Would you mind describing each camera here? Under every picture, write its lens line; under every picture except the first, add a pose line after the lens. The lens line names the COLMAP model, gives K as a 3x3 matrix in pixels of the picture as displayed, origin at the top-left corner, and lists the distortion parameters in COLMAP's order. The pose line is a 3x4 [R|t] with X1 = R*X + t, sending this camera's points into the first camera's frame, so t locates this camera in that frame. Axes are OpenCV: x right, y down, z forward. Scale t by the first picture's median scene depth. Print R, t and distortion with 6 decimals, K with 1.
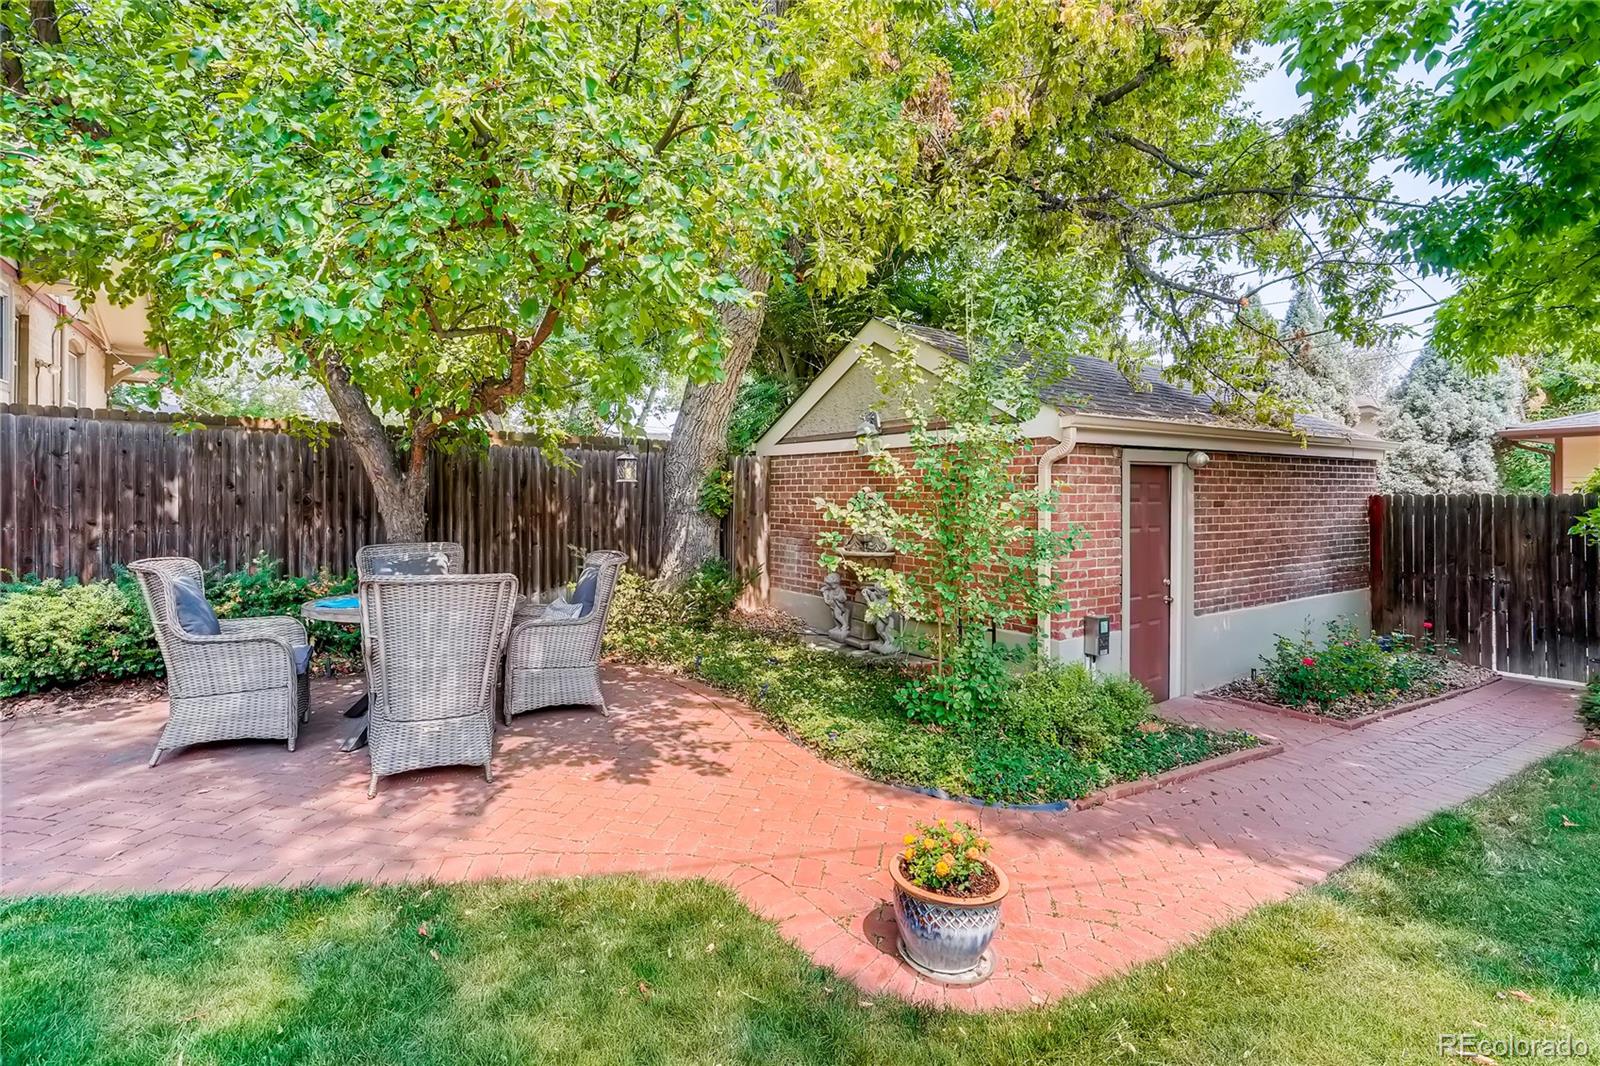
lens RADIAL K [[768.5, 0, 807.3], [0, 768.5, 476.3], [0, 0, 1]] dist [-0.025320, 0.015452]
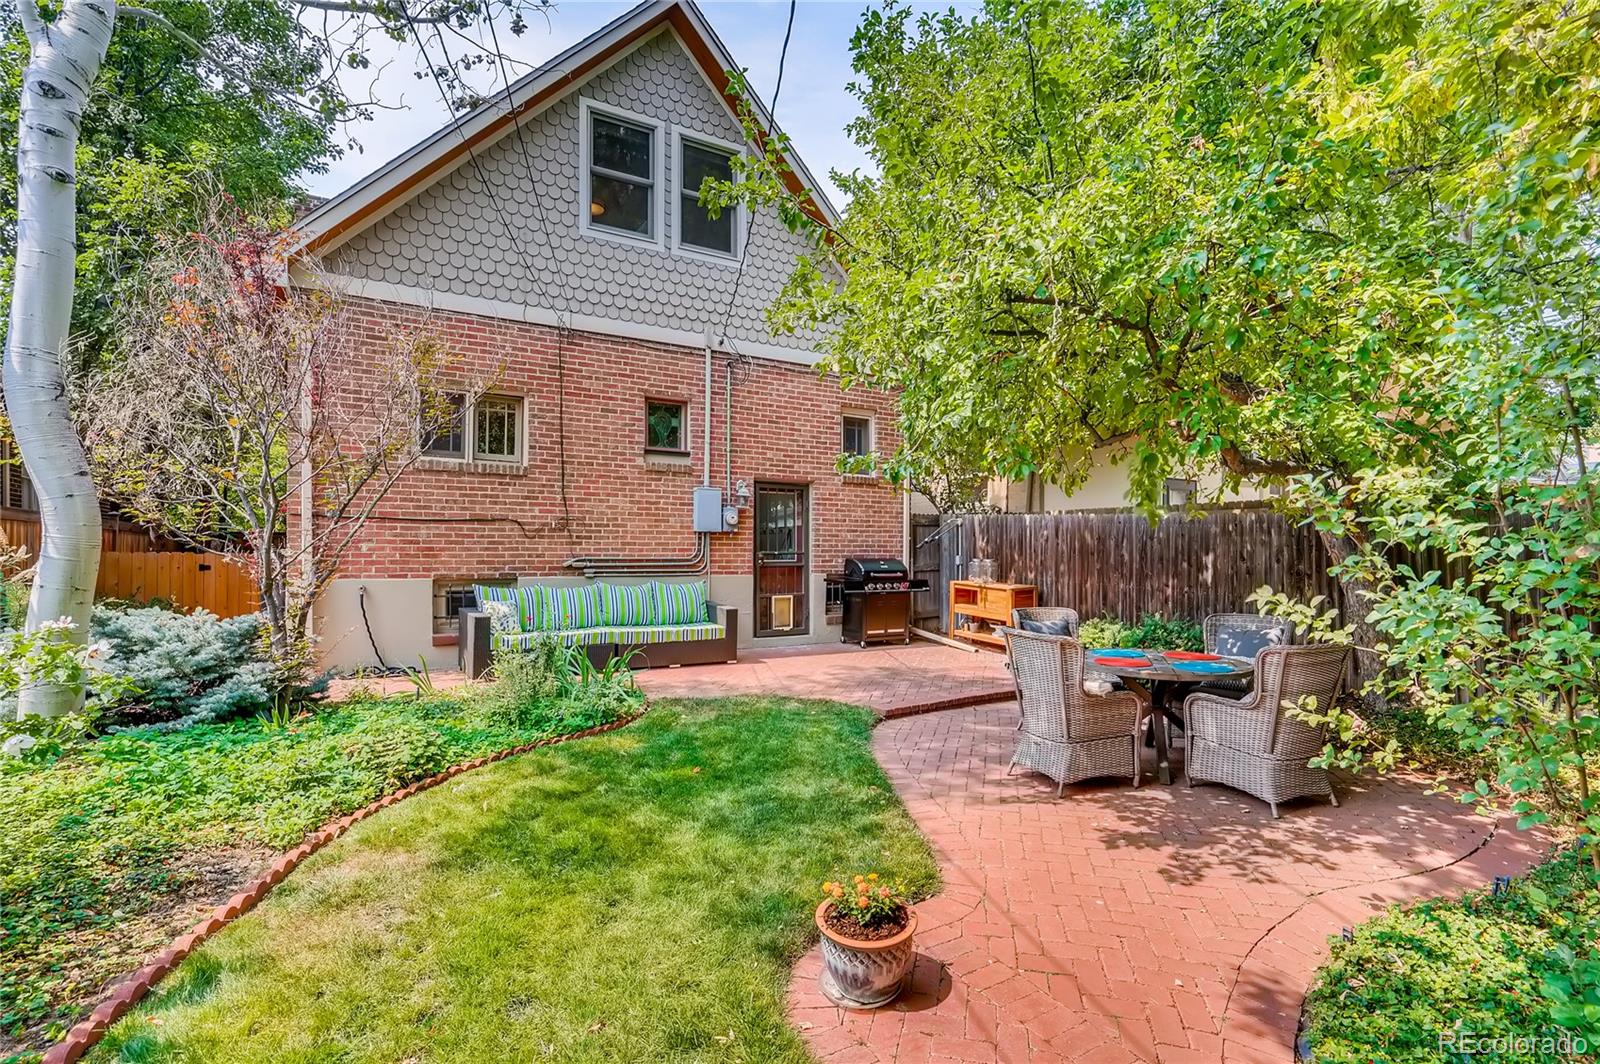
lens RADIAL K [[753.4, 0, 801.2], [0, 753.4, 508.5], [0, 0, 1]] dist [-0.016586, 0.015327]
pose [[-0.062907, -0.064123, -0.995957, 0.804451], [0.023268, 0.997568, -0.065696, -0.009387], [0.997748, -0.027307, -0.061262, 0.591364]]
